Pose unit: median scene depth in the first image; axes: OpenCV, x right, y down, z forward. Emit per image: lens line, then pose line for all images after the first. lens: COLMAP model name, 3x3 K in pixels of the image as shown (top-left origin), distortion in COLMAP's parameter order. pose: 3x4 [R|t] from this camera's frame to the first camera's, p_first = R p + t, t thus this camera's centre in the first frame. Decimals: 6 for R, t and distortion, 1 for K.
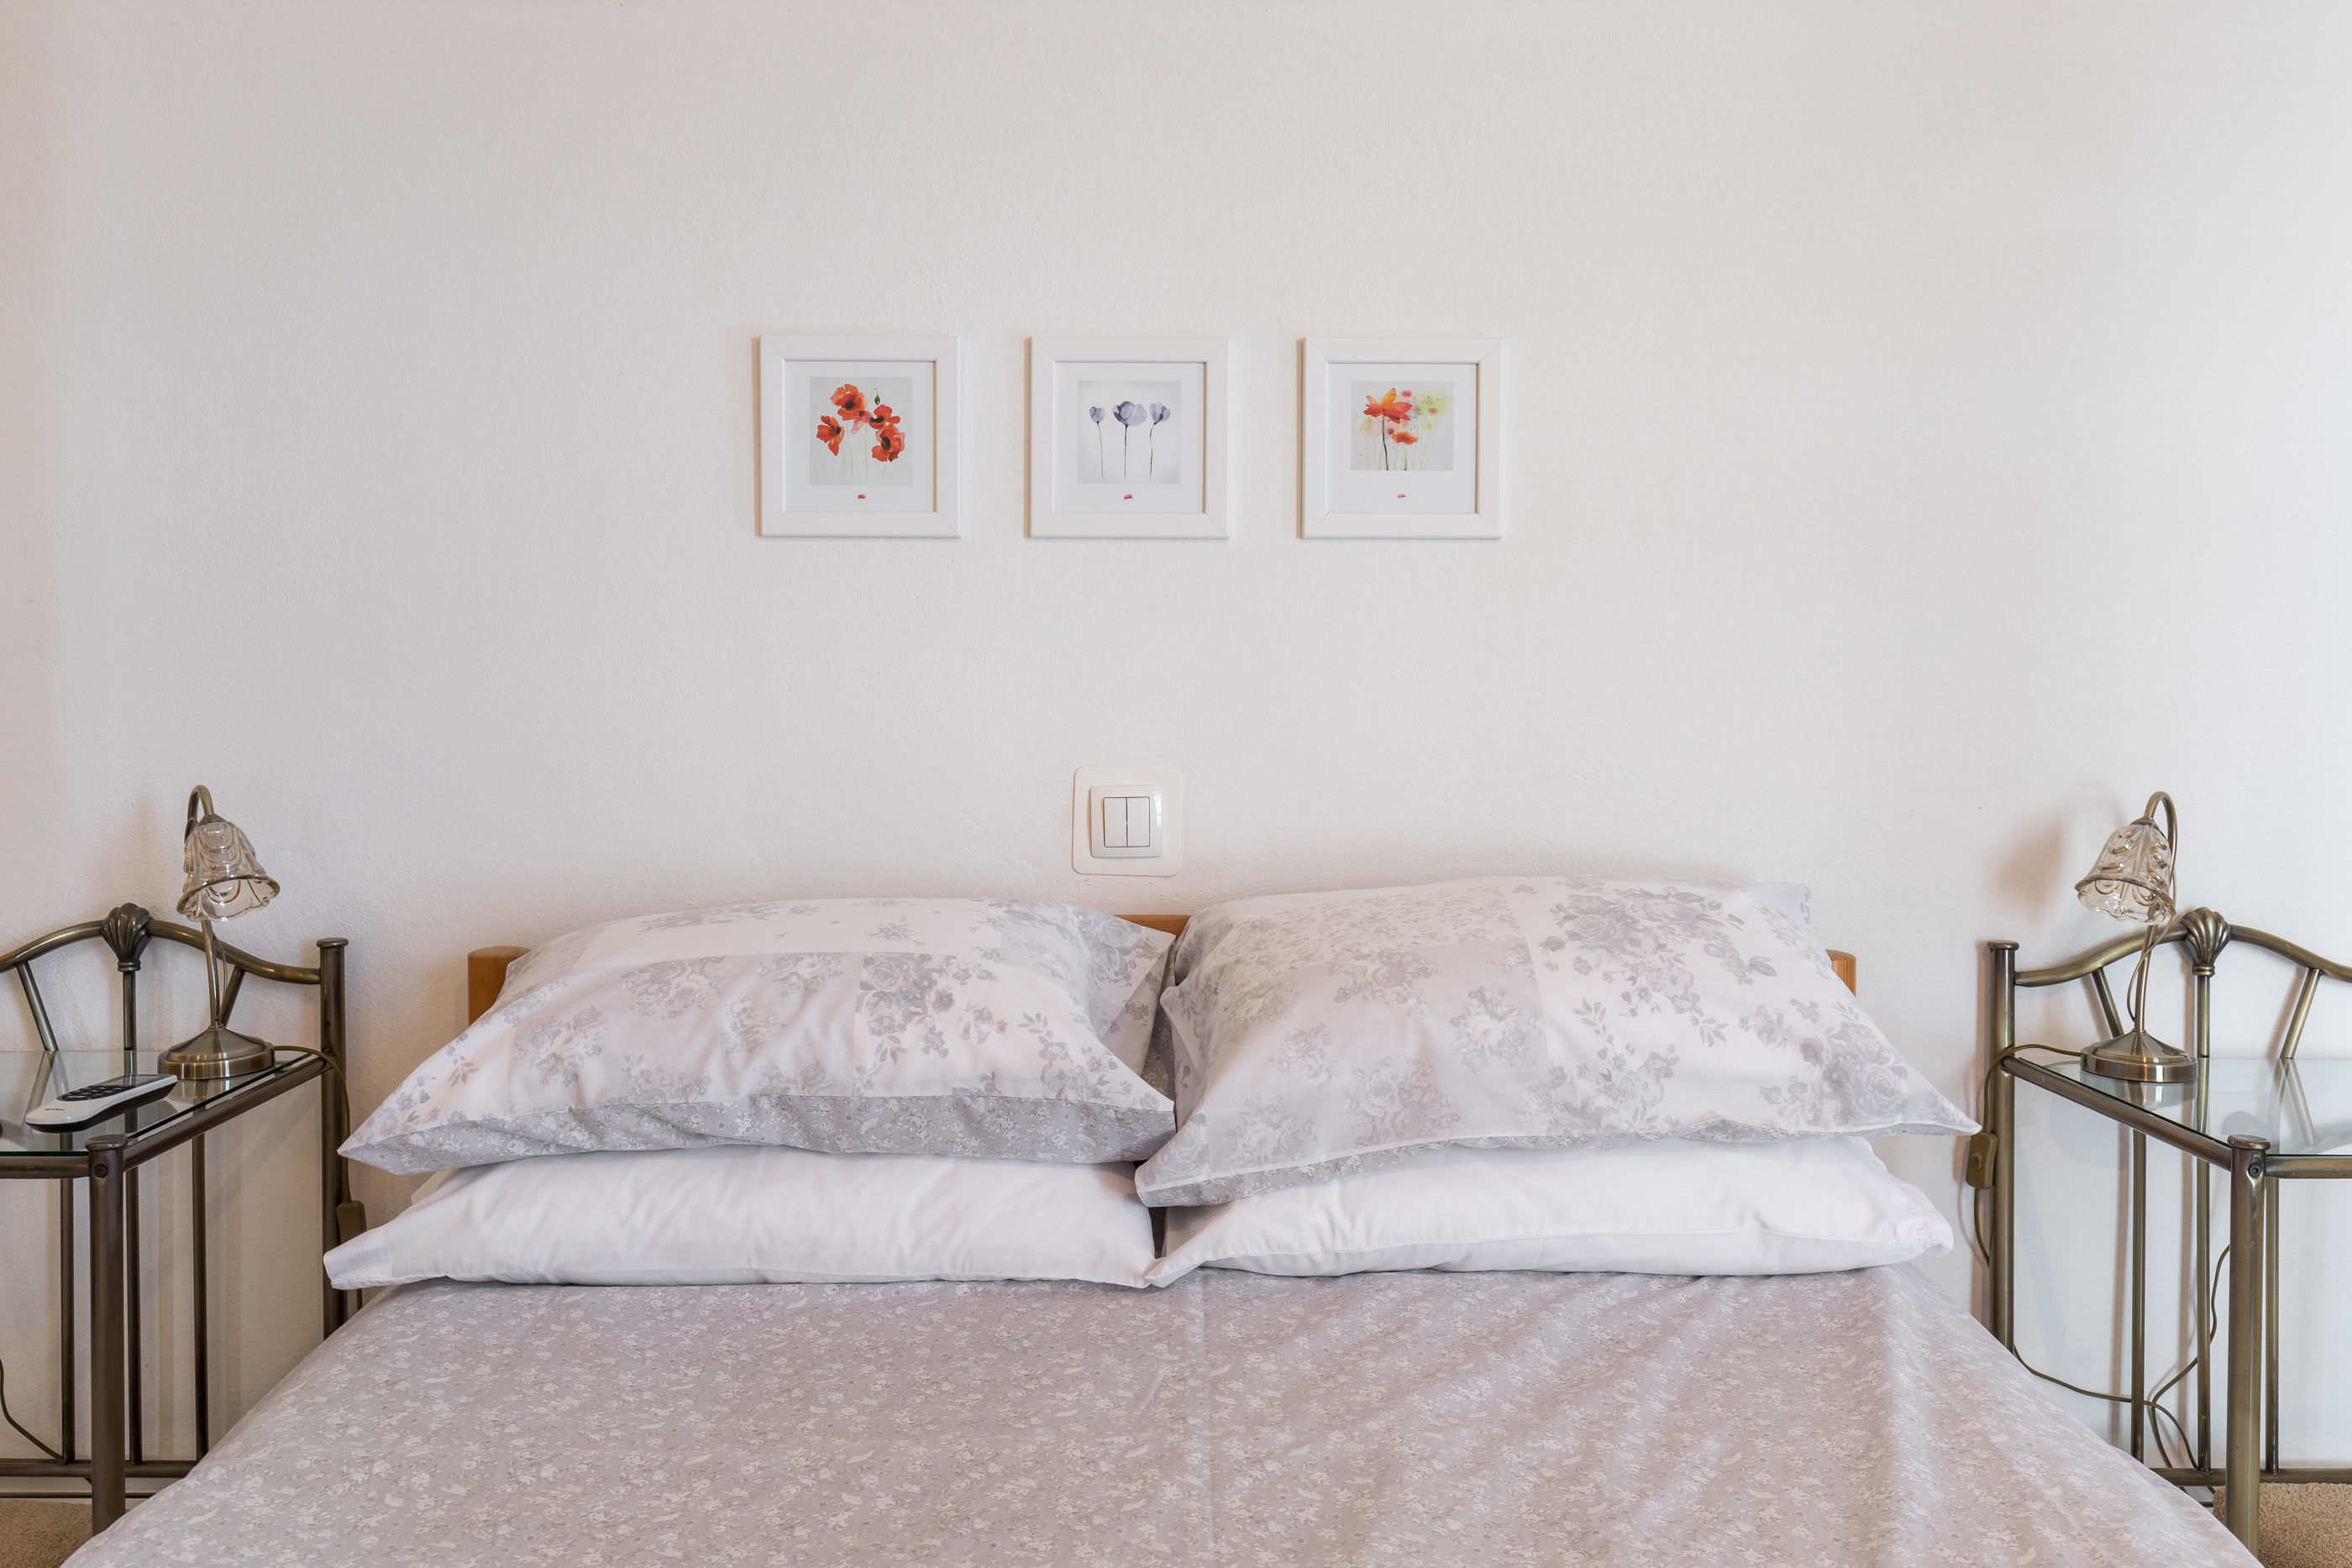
lens RADIAL K [[1759.6, 0, 1207.0], [0, 1759.6, 716.8], [0, 0, 1]] dist [0.005828, -0.003346]
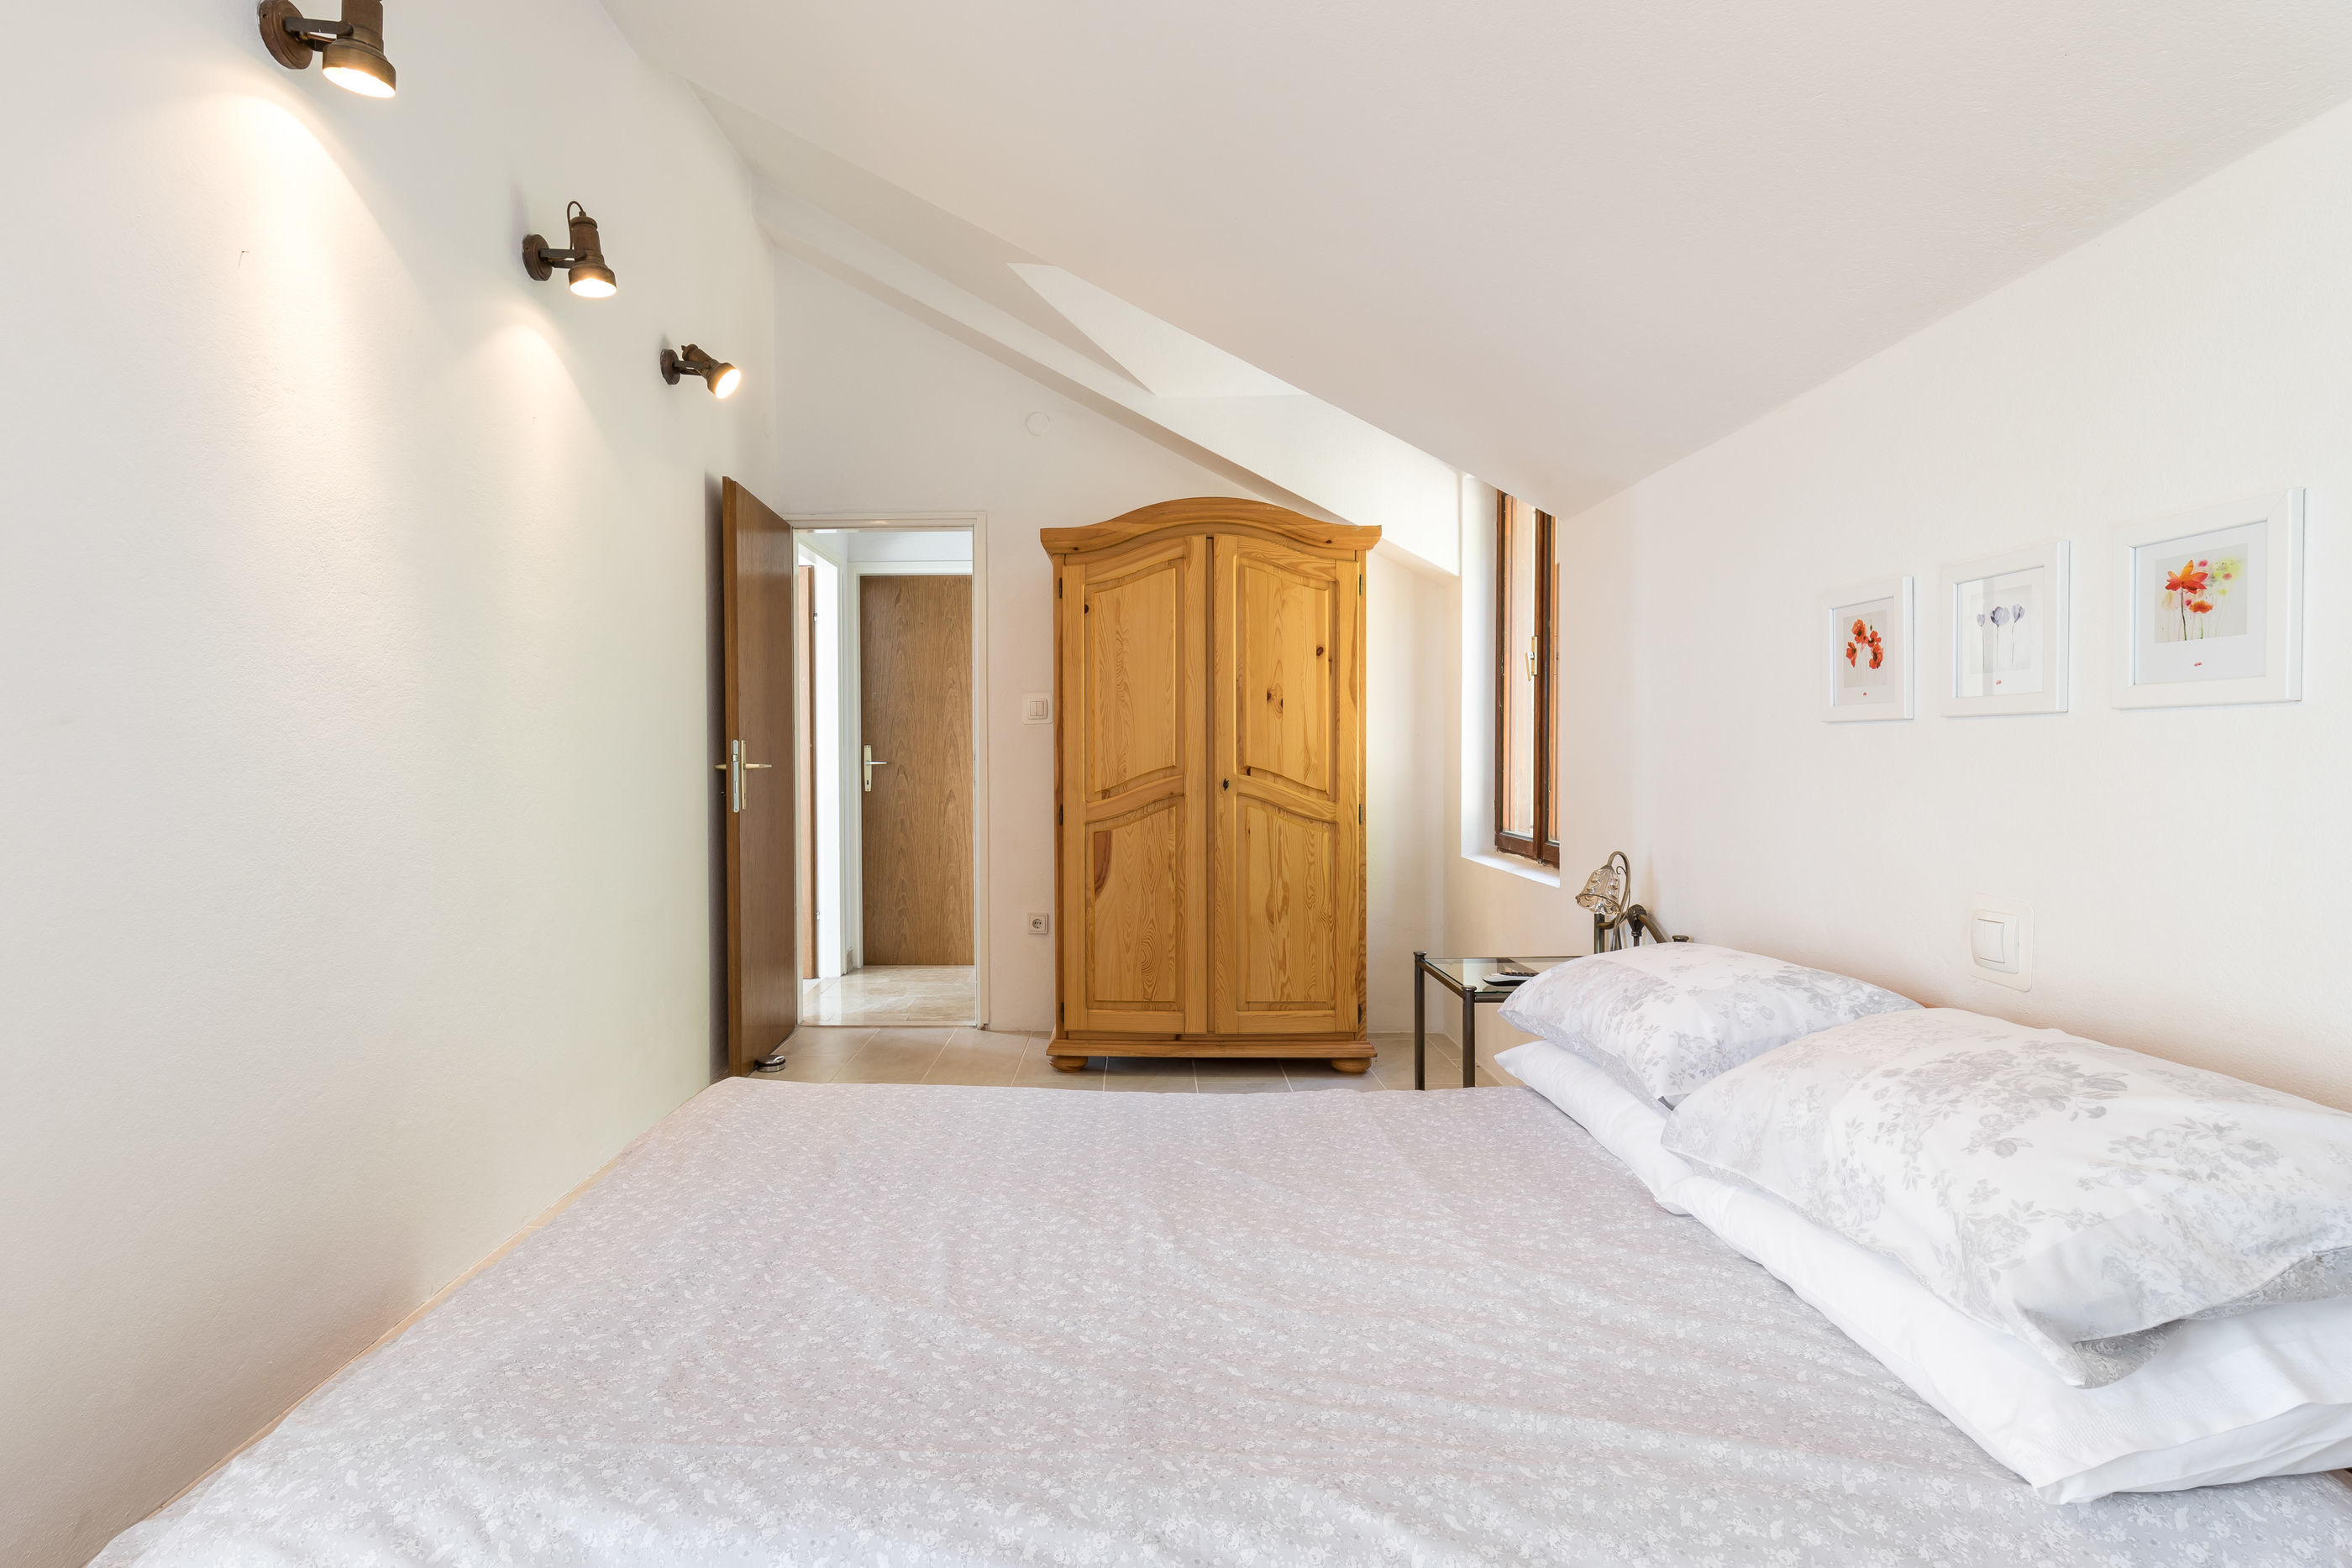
lens RADIAL K [[1110.5, 0, 1168.6], [0, 1110.5, 791.0], [0, 0, 1]] dist [0.002805, 0.000814]
pose [[0.061131, 0.026695, -0.997773, 0.721511], [-0.027000, 0.999321, 0.025082, -0.052390], [0.997764, 0.025407, 0.061810, 0.368376]]
